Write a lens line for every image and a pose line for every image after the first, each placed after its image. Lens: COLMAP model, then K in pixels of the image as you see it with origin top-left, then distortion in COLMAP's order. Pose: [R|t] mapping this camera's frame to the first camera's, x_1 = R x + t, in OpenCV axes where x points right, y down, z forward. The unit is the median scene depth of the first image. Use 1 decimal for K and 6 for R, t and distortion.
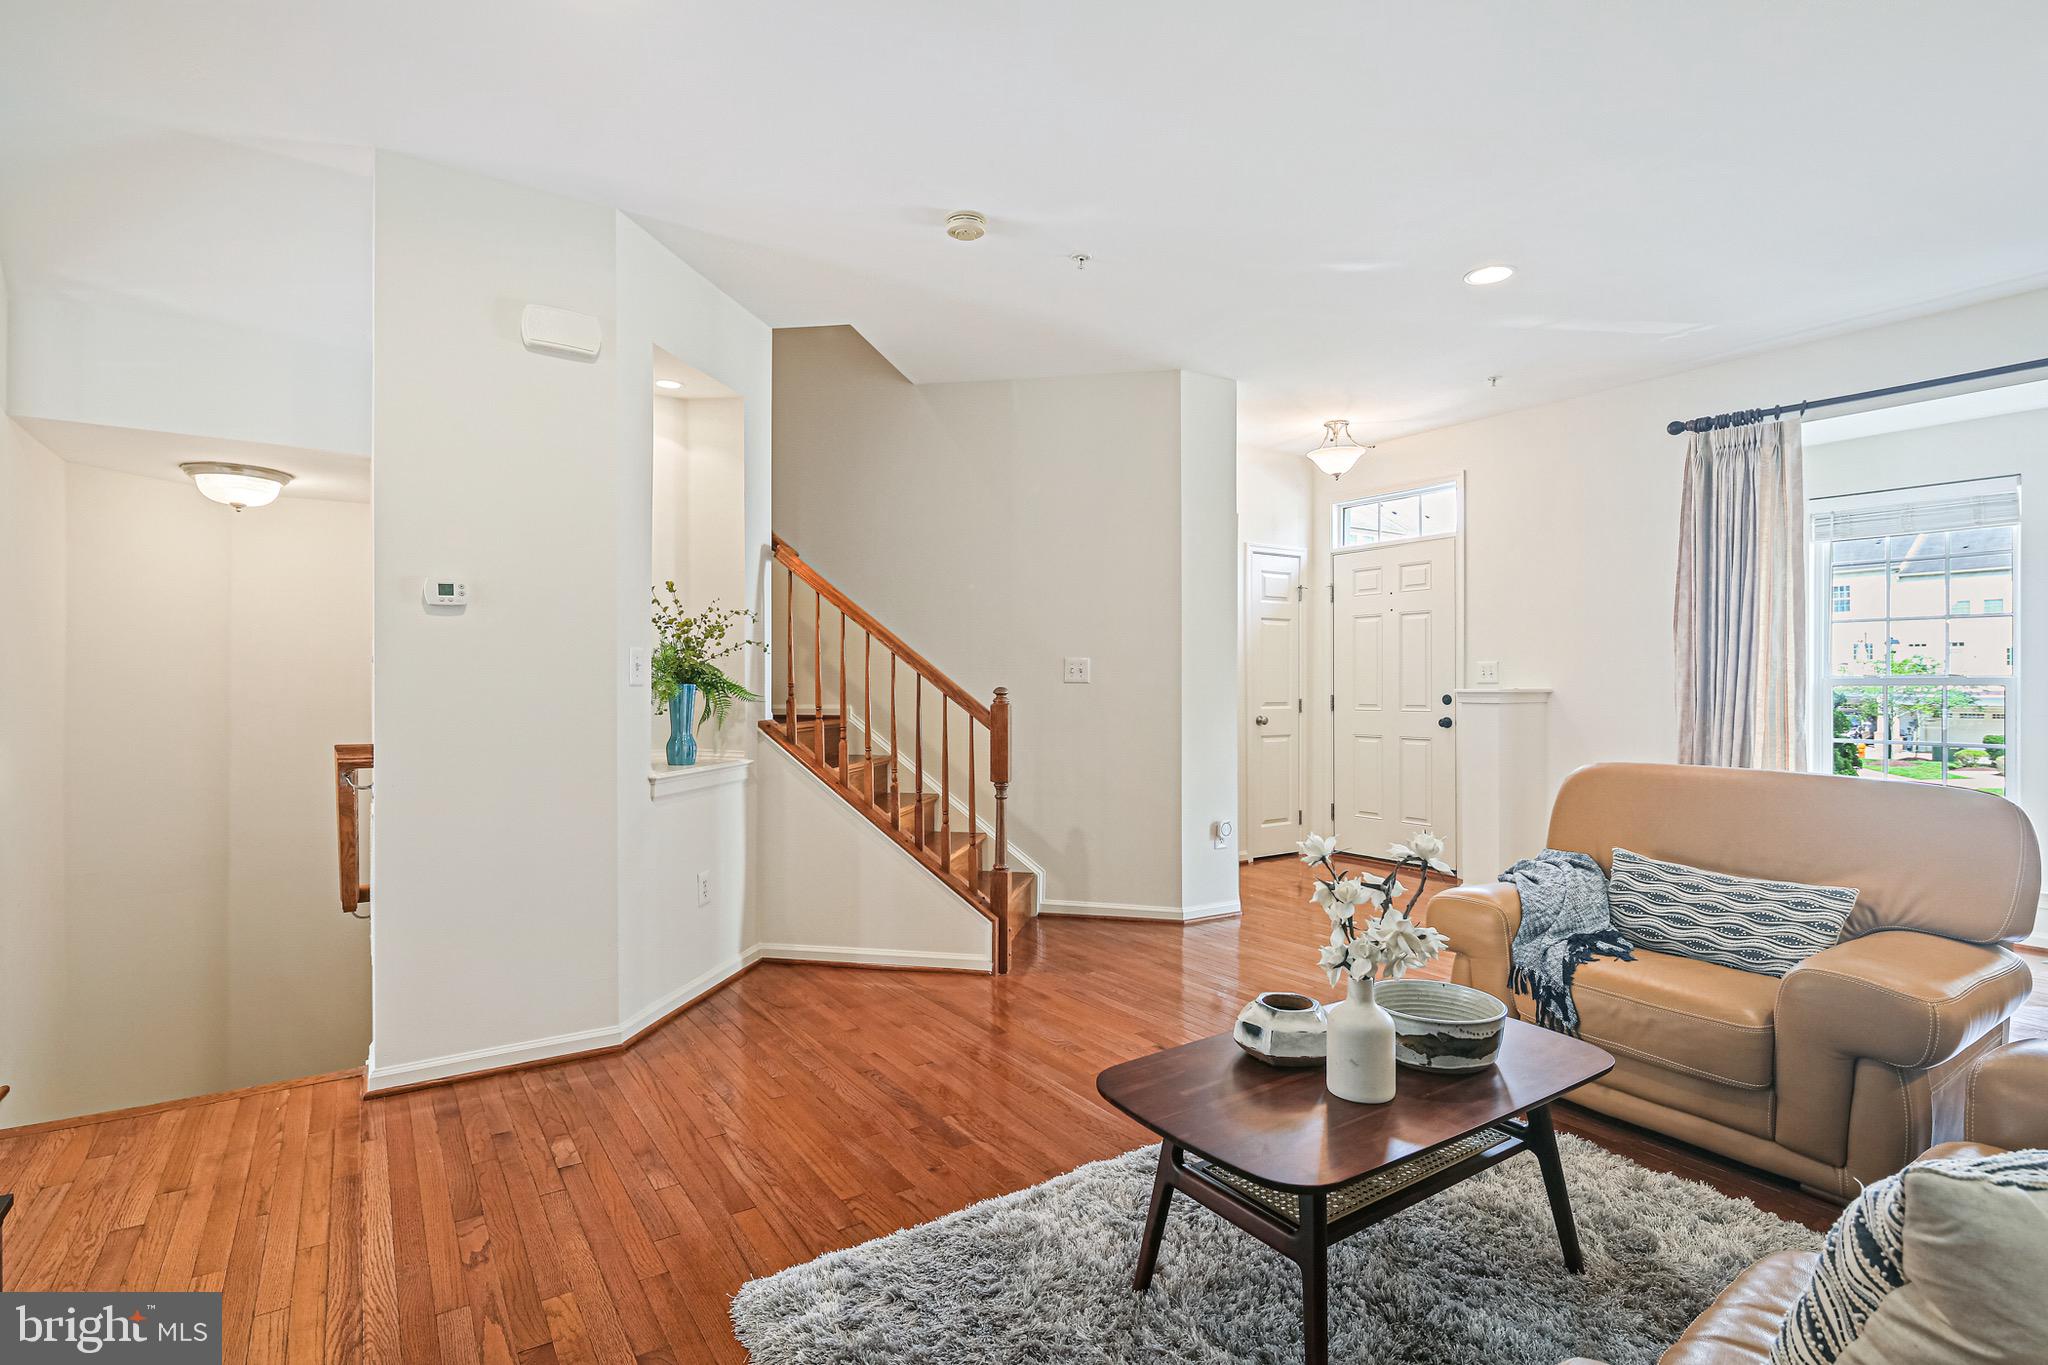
lens RADIAL K [[1005.7, 0, 1032.1], [0, 1005.7, 706.6], [0, 0, 1]] dist [0.003240, -0.005473]
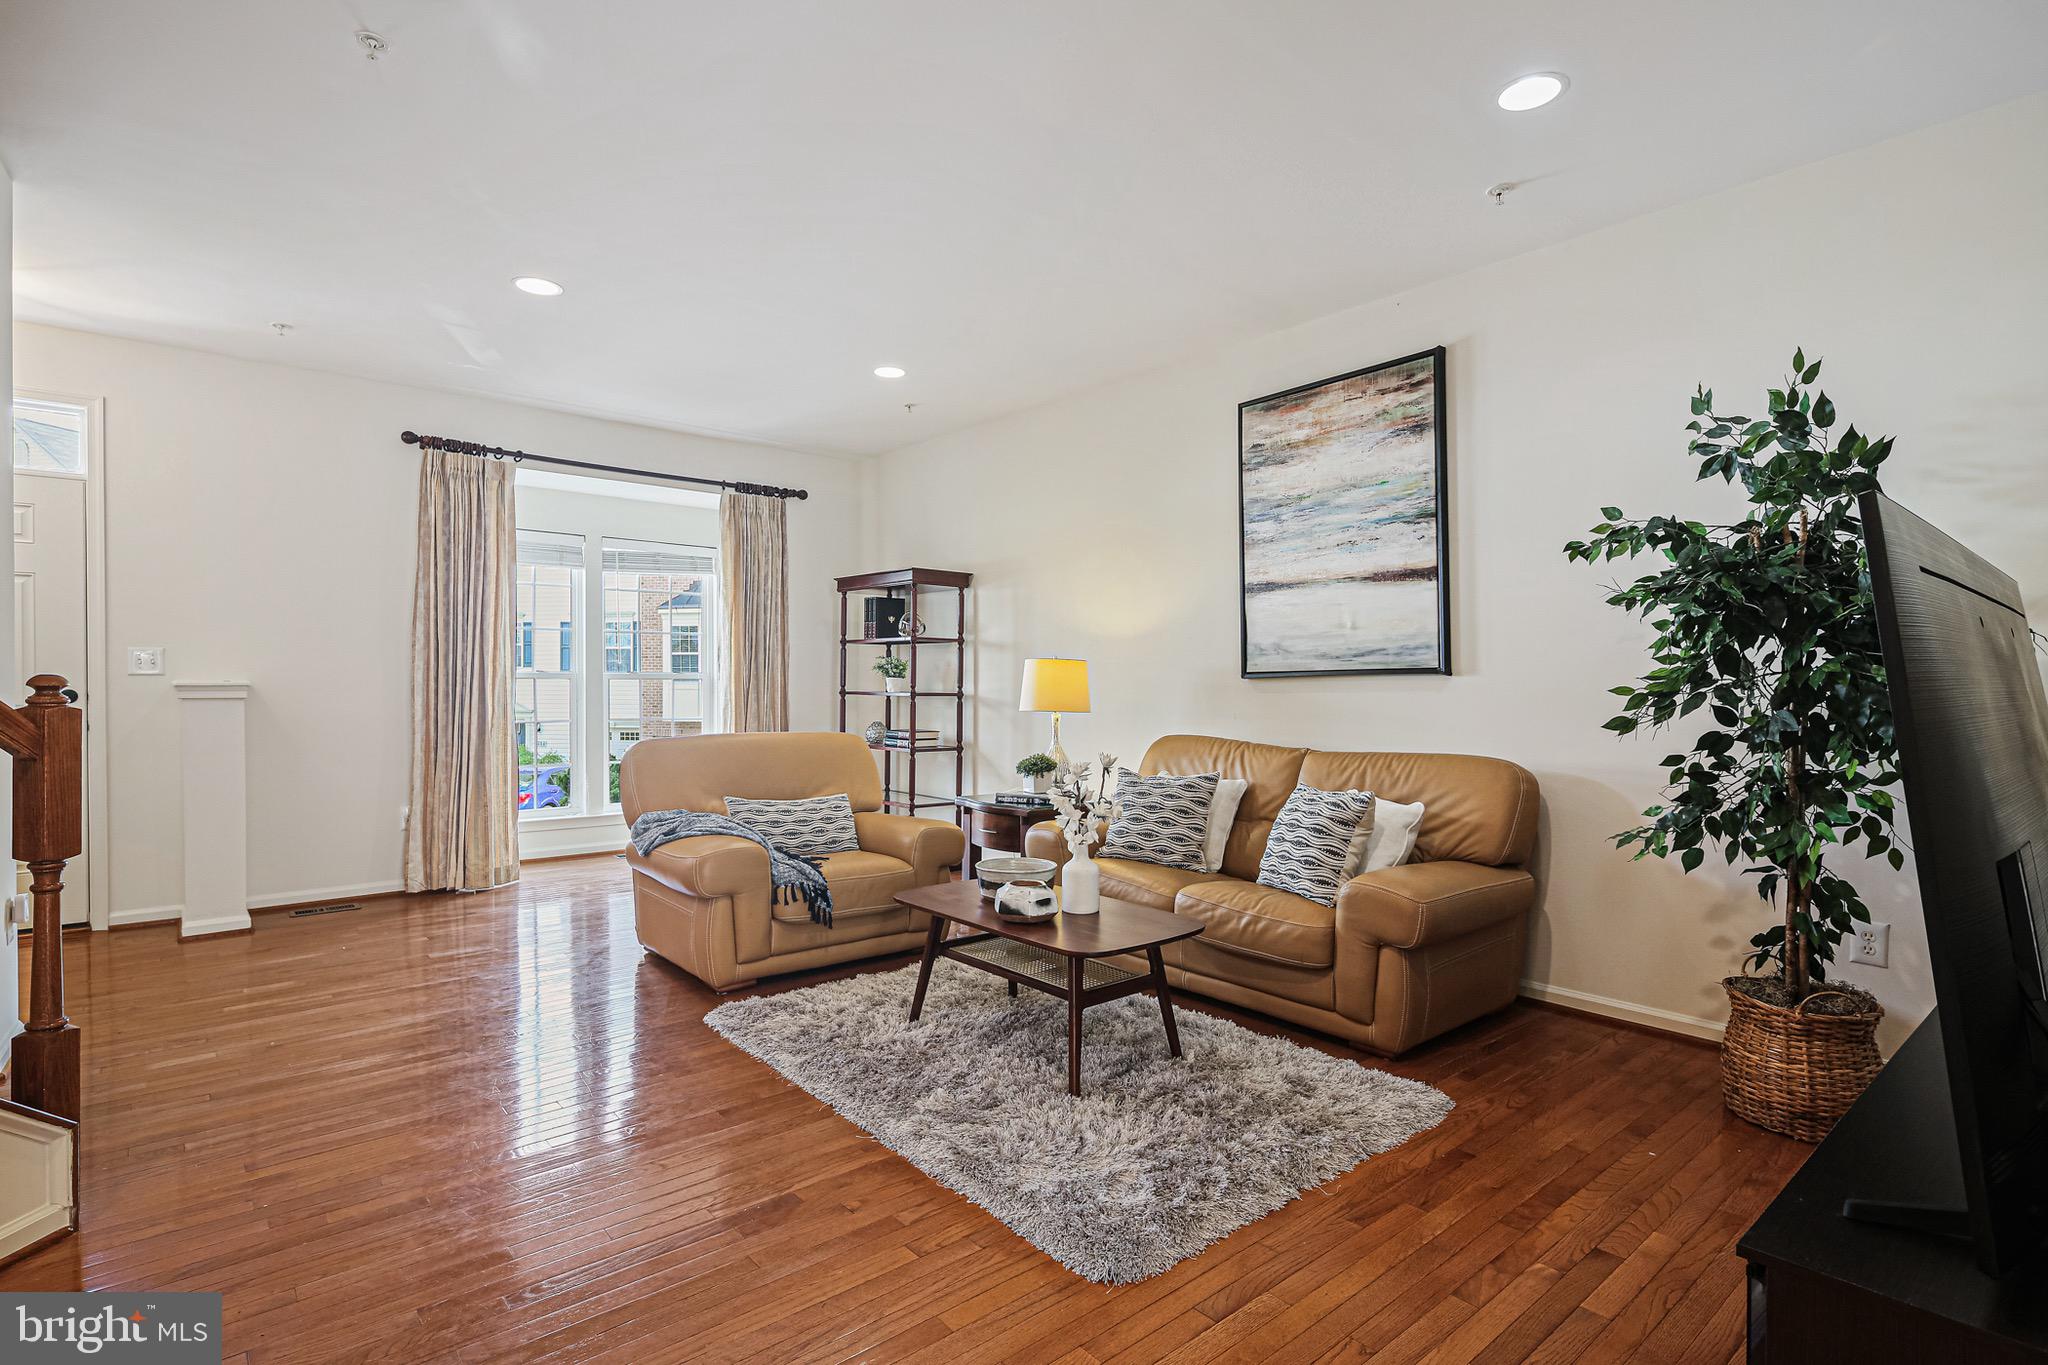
lens RADIAL K [[1005.7, 0, 1034.8], [0, 1005.7, 686.2], [0, 0, 1]] dist [0.003240, -0.005473]
pose [[-0.123512, -0.002730, 0.992339, -0.733618], [0.019745, 0.999791, 0.005208, -0.005718], [-0.992147, 0.020237, -0.123433, 0.686590]]
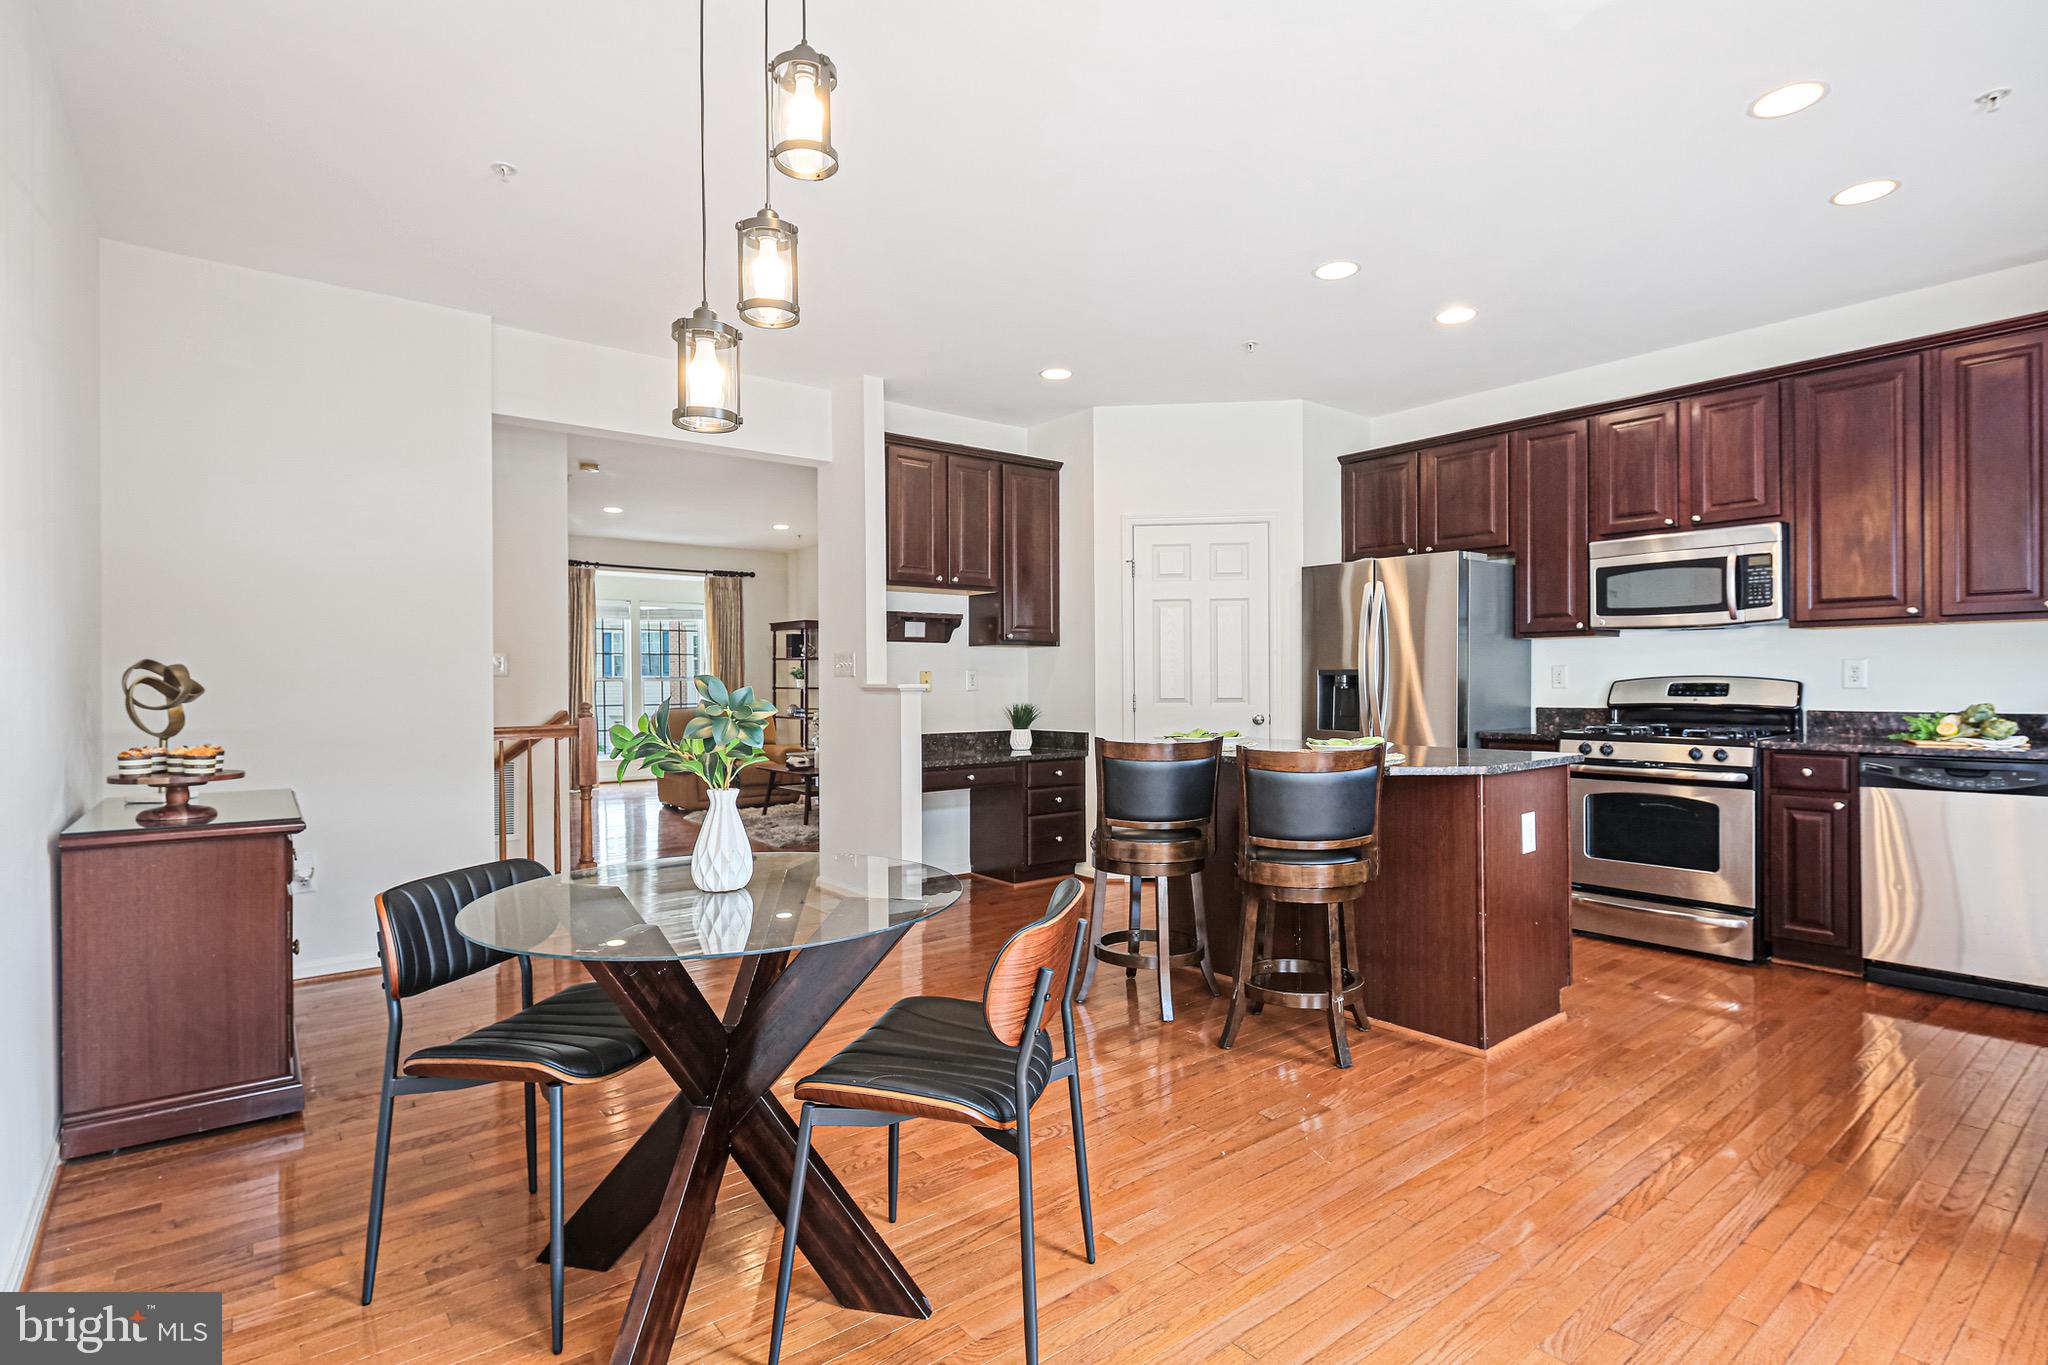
lens RADIAL K [[1005.7, 0, 1038.7], [0, 1005.7, 685.2], [0, 0, 1]] dist [0.003240, -0.005473]
pose [[-0.097208, -0.004904, 0.995252, -2.266544], [0.029697, 0.999528, 0.007826, 0.001640], [-0.994821, 0.030317, -0.097017, 0.253587]]
